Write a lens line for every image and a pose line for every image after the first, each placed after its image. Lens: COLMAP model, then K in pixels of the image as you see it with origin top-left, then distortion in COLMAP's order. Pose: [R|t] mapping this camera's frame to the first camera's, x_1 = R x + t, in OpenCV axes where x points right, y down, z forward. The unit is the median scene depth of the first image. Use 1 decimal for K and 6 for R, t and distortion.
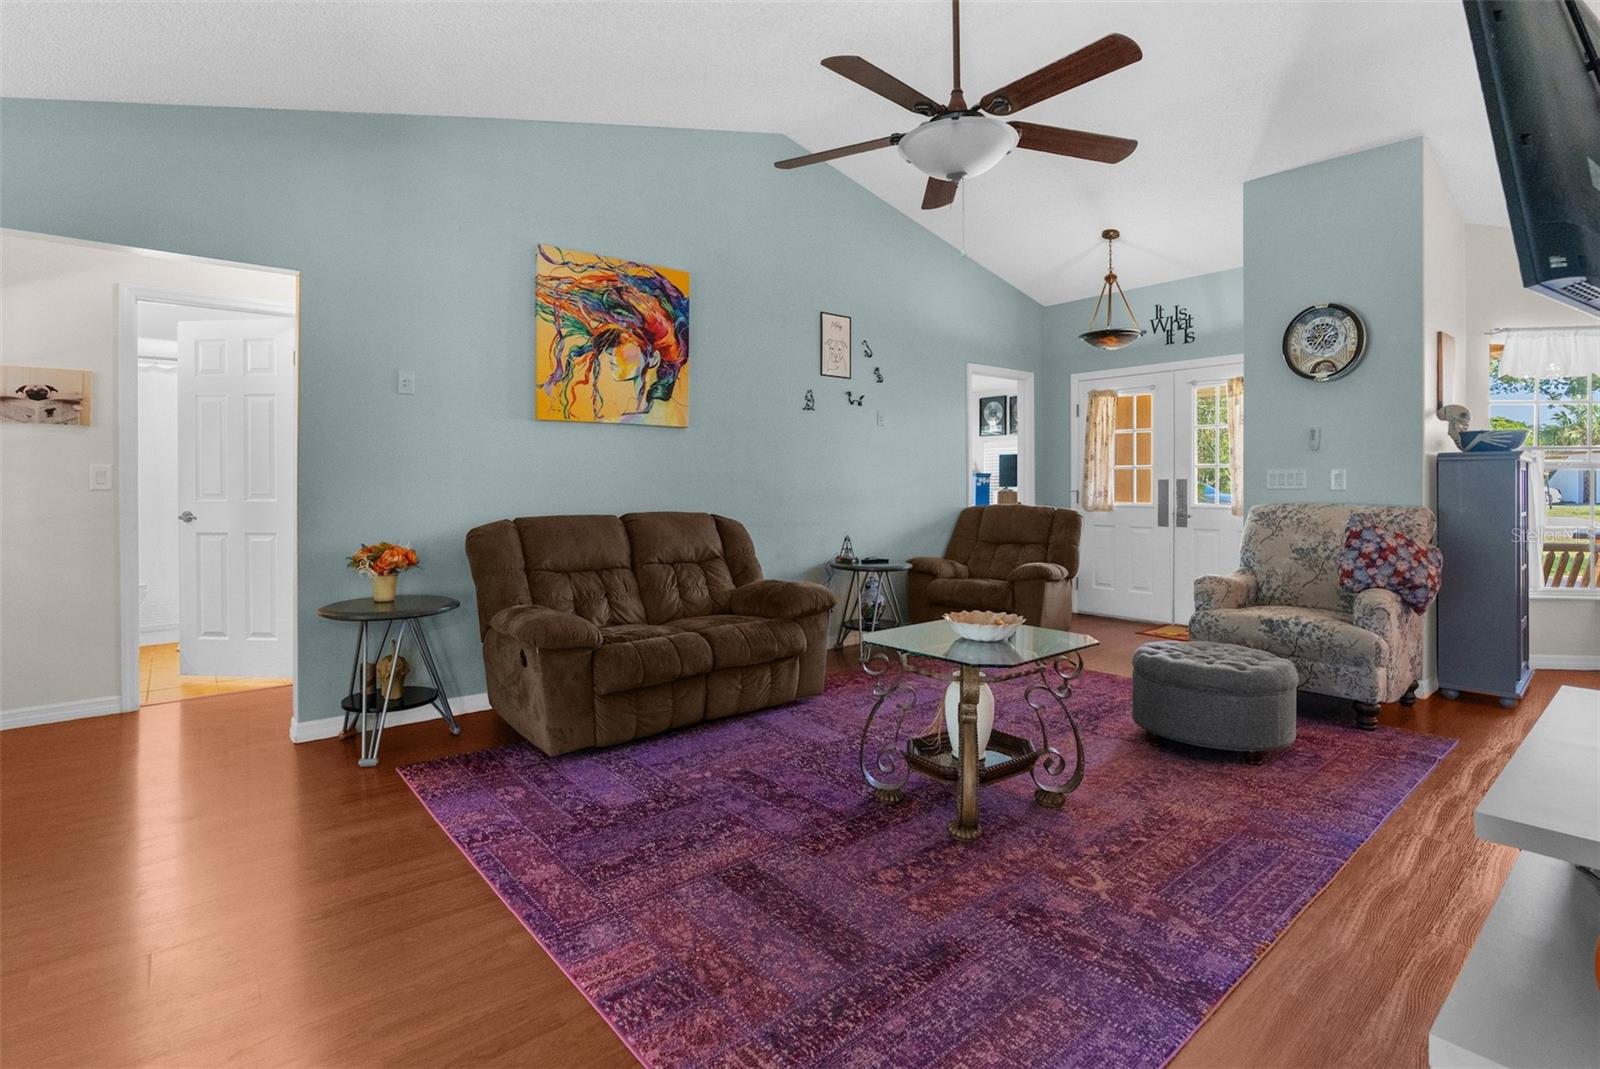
lens RADIAL K [[743.4, 0, 815.1], [0, 743.4, 486.4], [0, 0, 1]] dist [-0.013598, 0.008706]
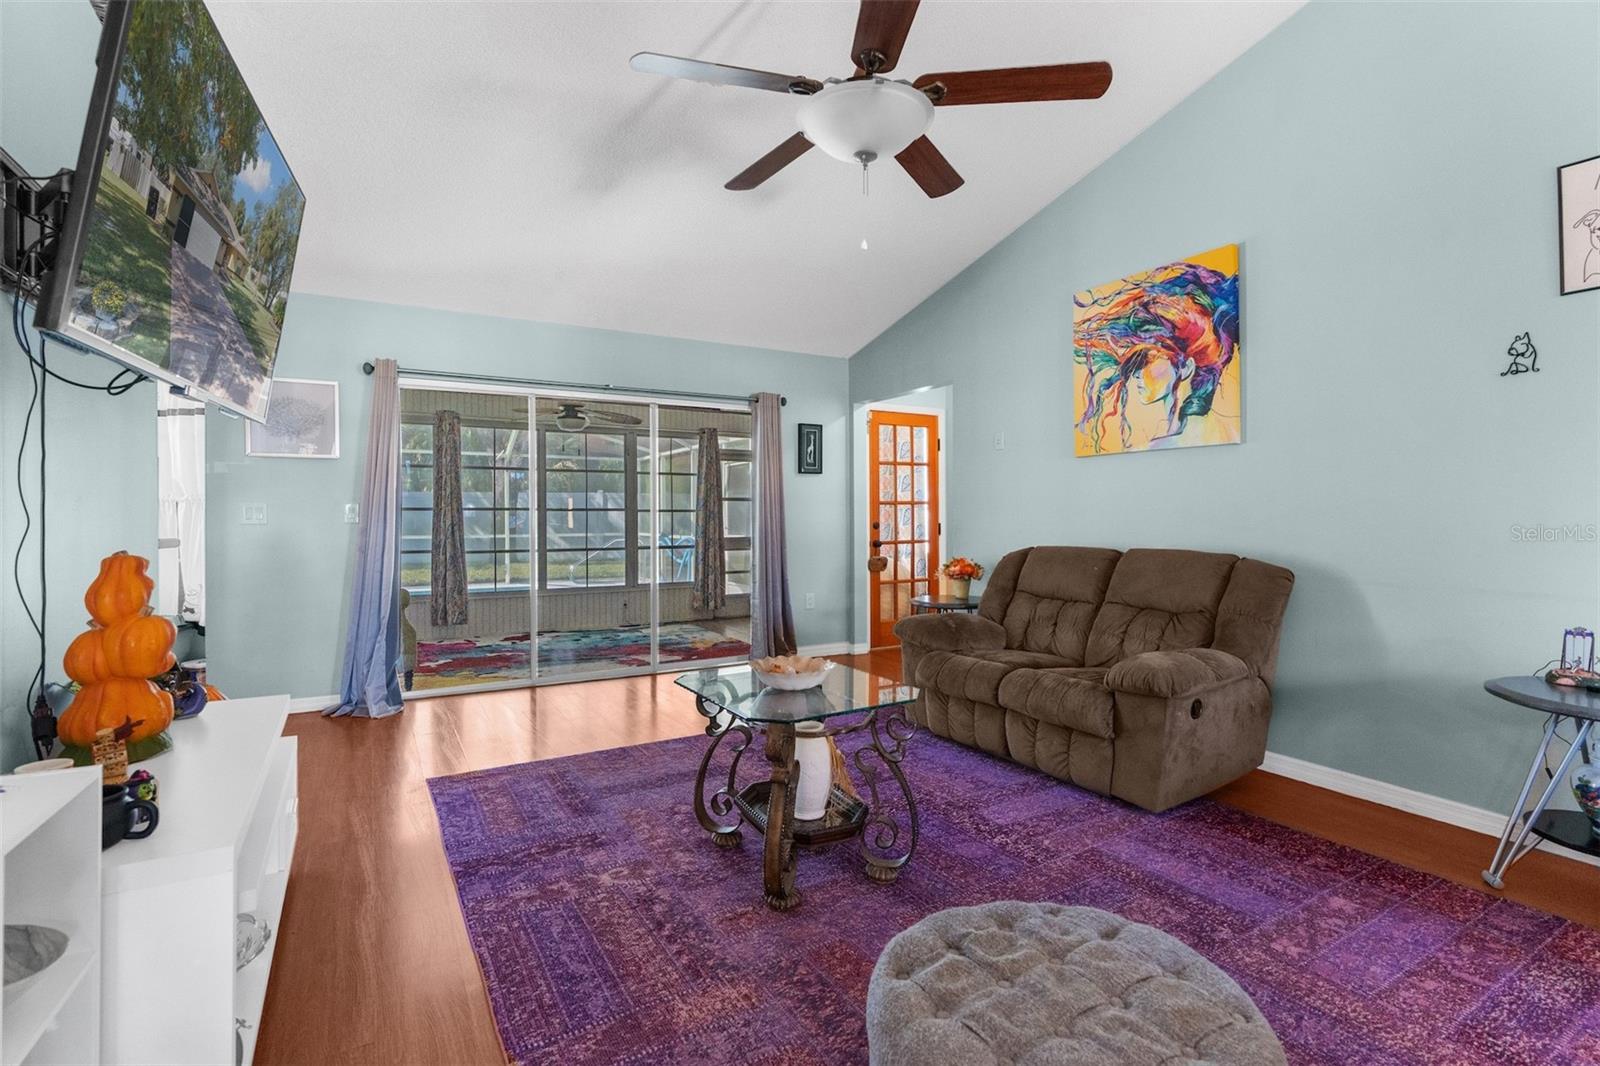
lens RADIAL K [[743.4, 0, 790.8], [0, 743.4, 515.8], [0, 0, 1]] dist [-0.013598, 0.008706]
pose [[-0.165842, 0.000681, -0.986152, 0.712259], [-0.003213, 0.999994, 0.001230, -0.004282], [0.986147, 0.003373, -0.165839, 0.721920]]
